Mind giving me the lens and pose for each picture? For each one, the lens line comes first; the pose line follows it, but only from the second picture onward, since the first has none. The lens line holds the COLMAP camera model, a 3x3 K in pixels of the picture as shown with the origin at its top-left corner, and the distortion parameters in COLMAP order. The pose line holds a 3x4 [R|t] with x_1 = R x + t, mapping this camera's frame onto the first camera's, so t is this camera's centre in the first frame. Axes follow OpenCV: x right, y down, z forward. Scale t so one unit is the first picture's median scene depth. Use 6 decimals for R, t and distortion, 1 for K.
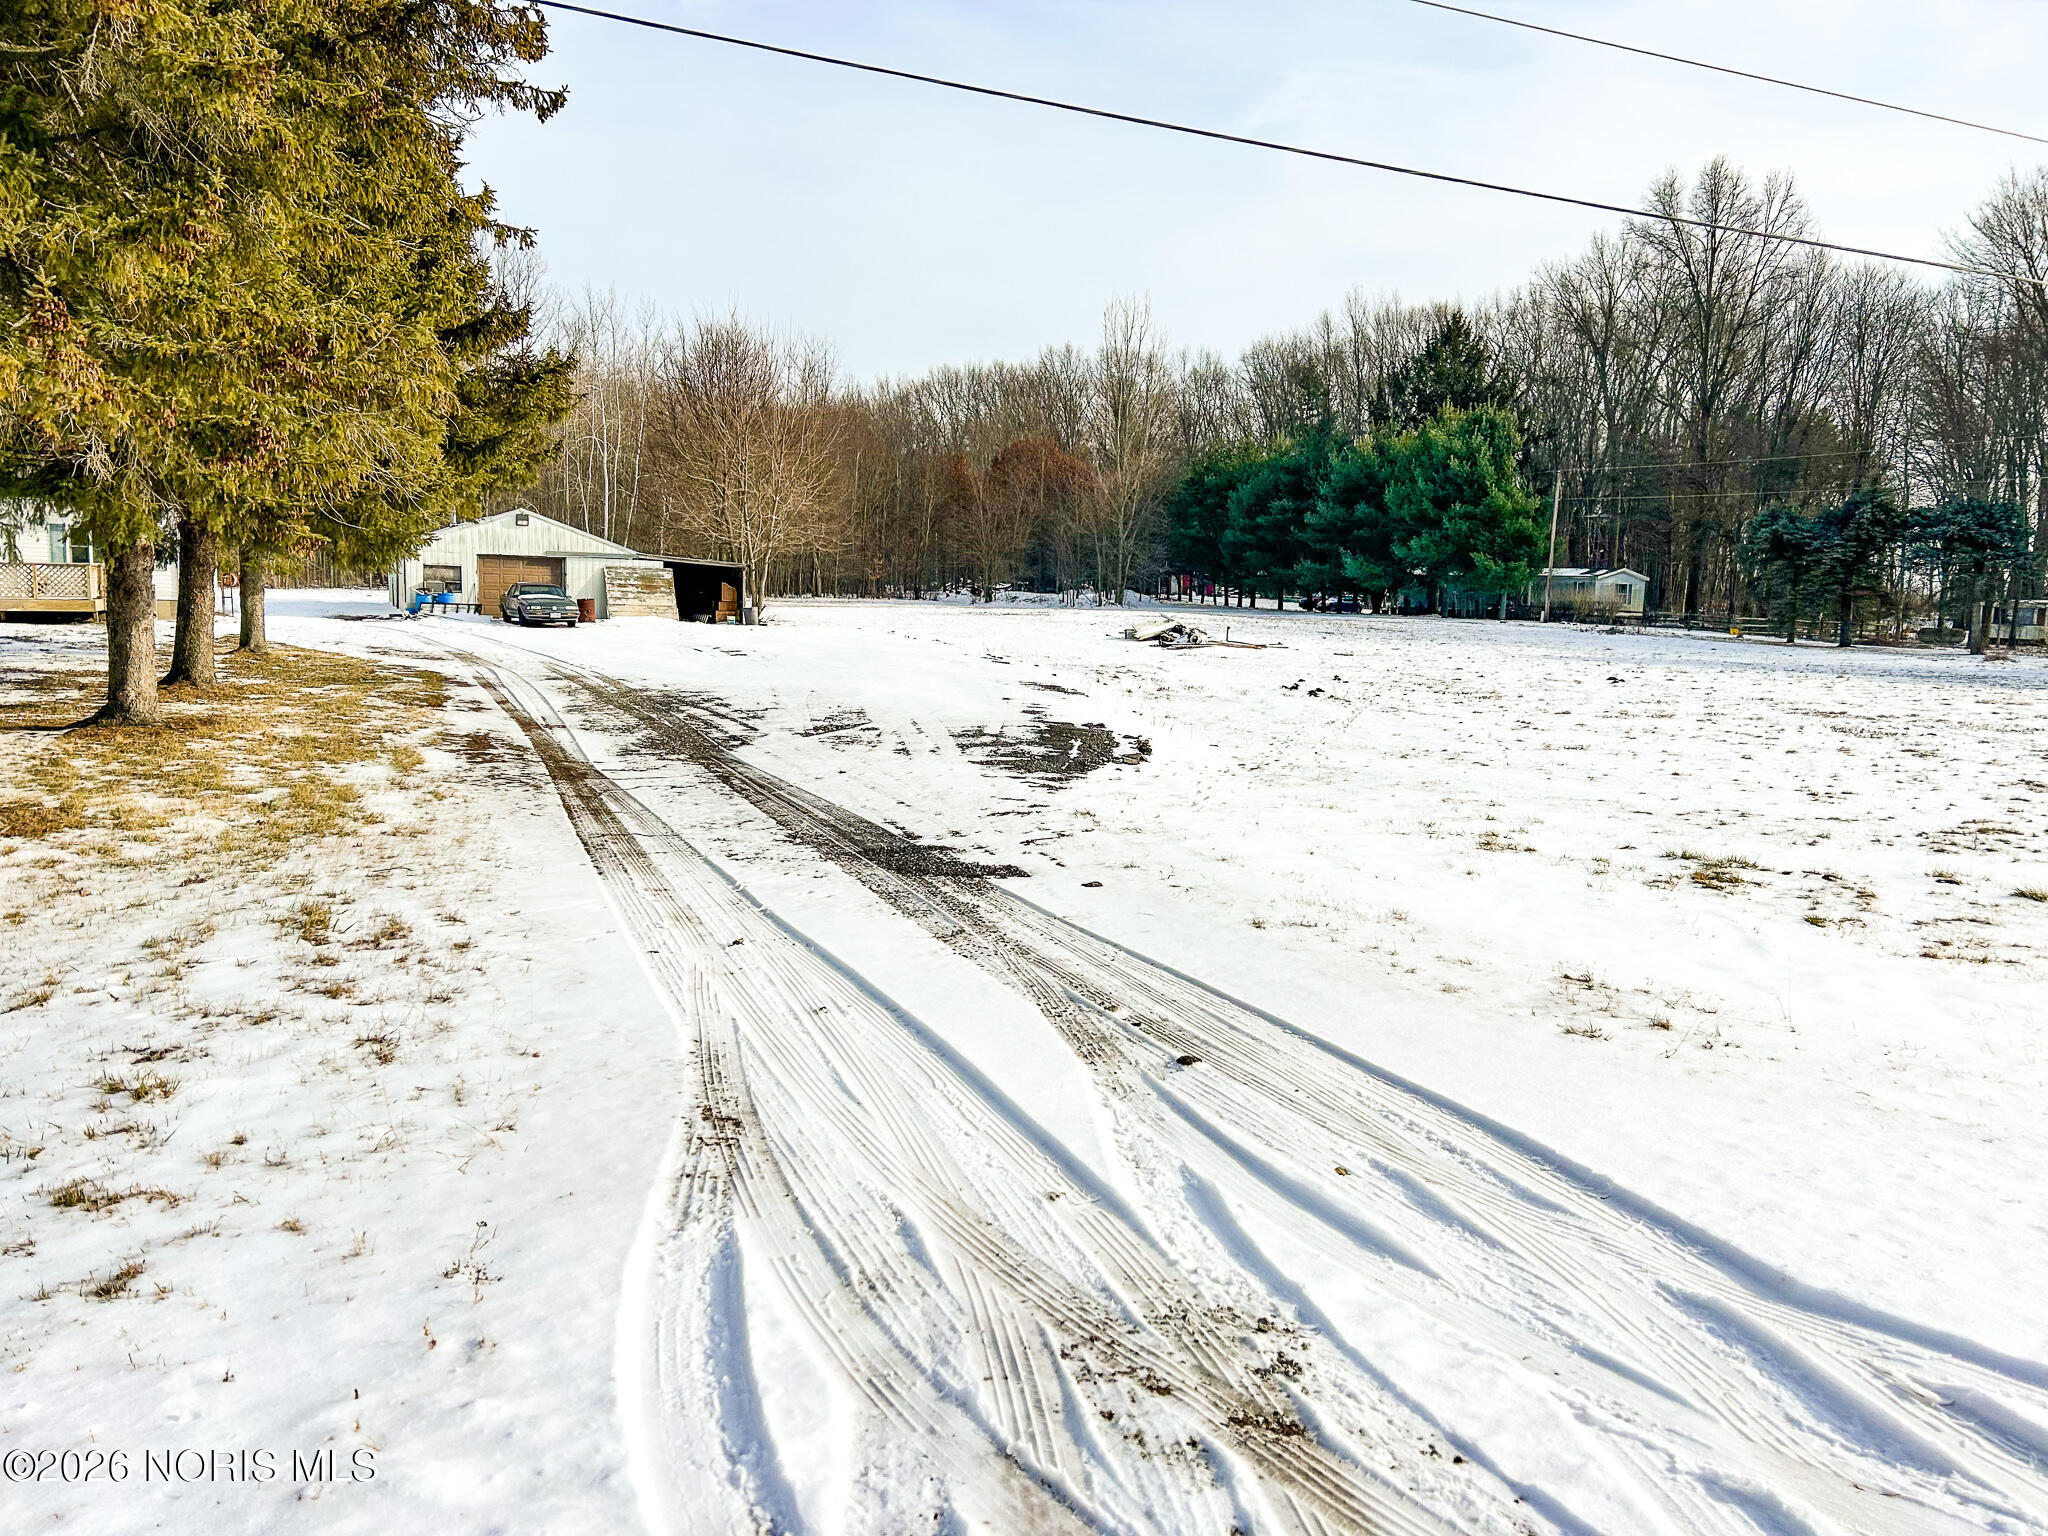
lens RADIAL K [[1566.8, 0, 1024.0], [0, 1566.8, 768.0], [0, 0, 1]] dist [0.130561, -0.231749]
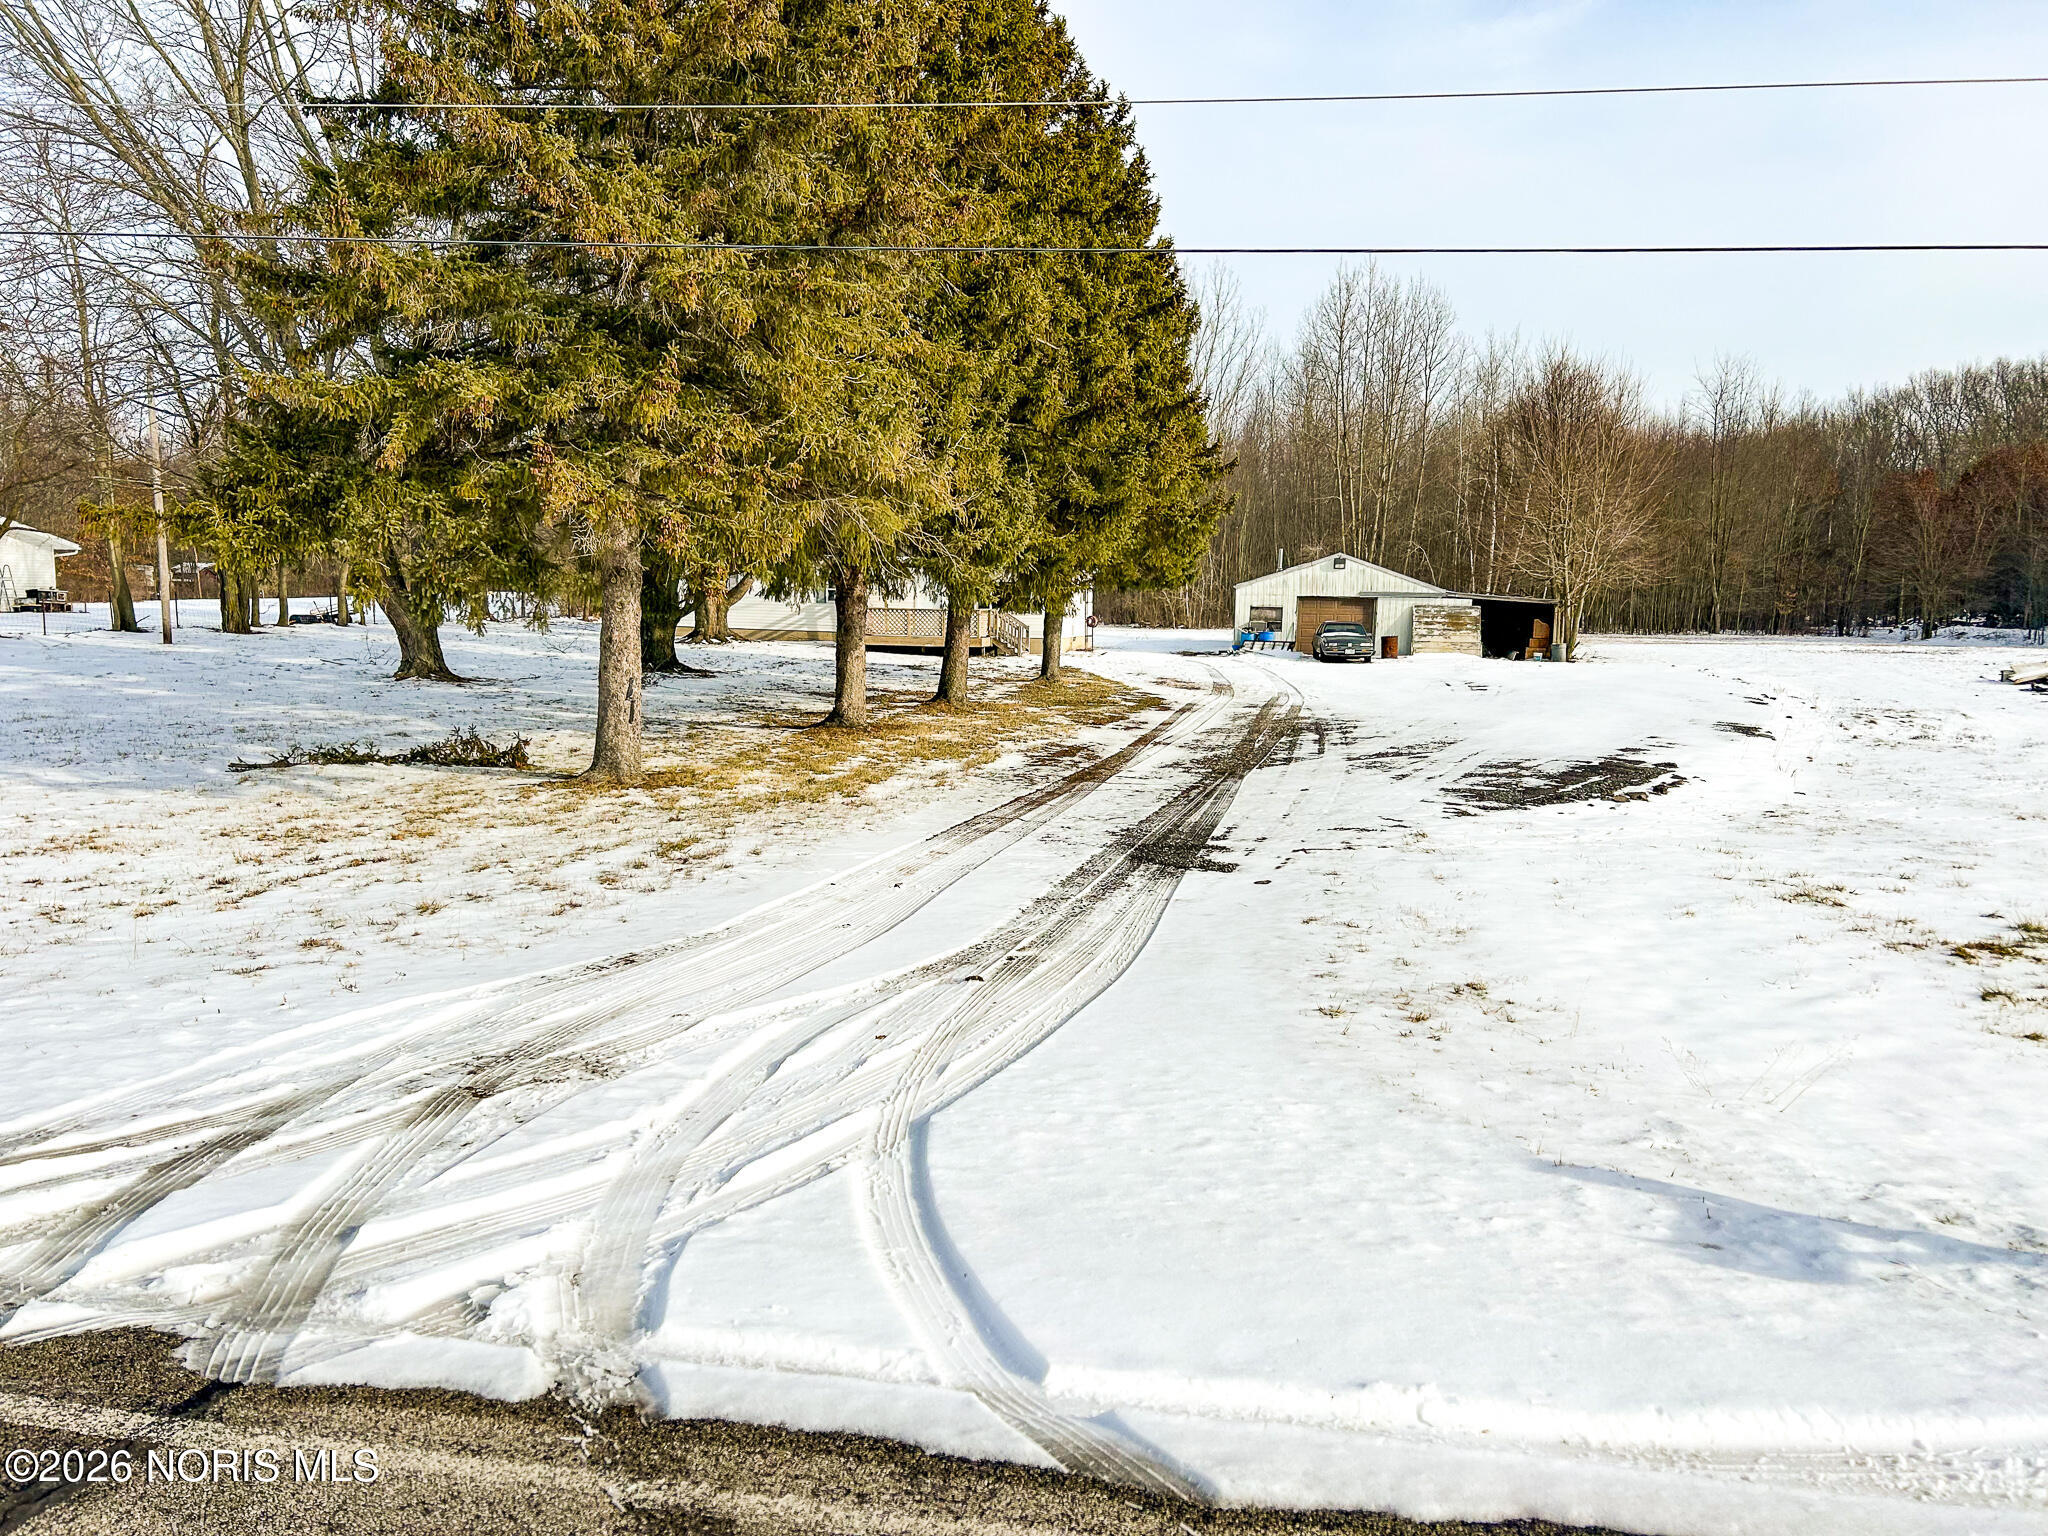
lens RADIAL K [[1566.8, 0, 1024.0], [0, 1566.8, 768.0], [0, 0, 1]] dist [0.130561, -0.231749]
pose [[0.833571, 0.048559, -0.550275, 0.099699], [-0.061621, 0.998086, -0.005270, 0.001415], [0.548965, 0.038302, 0.834967, -0.009495]]
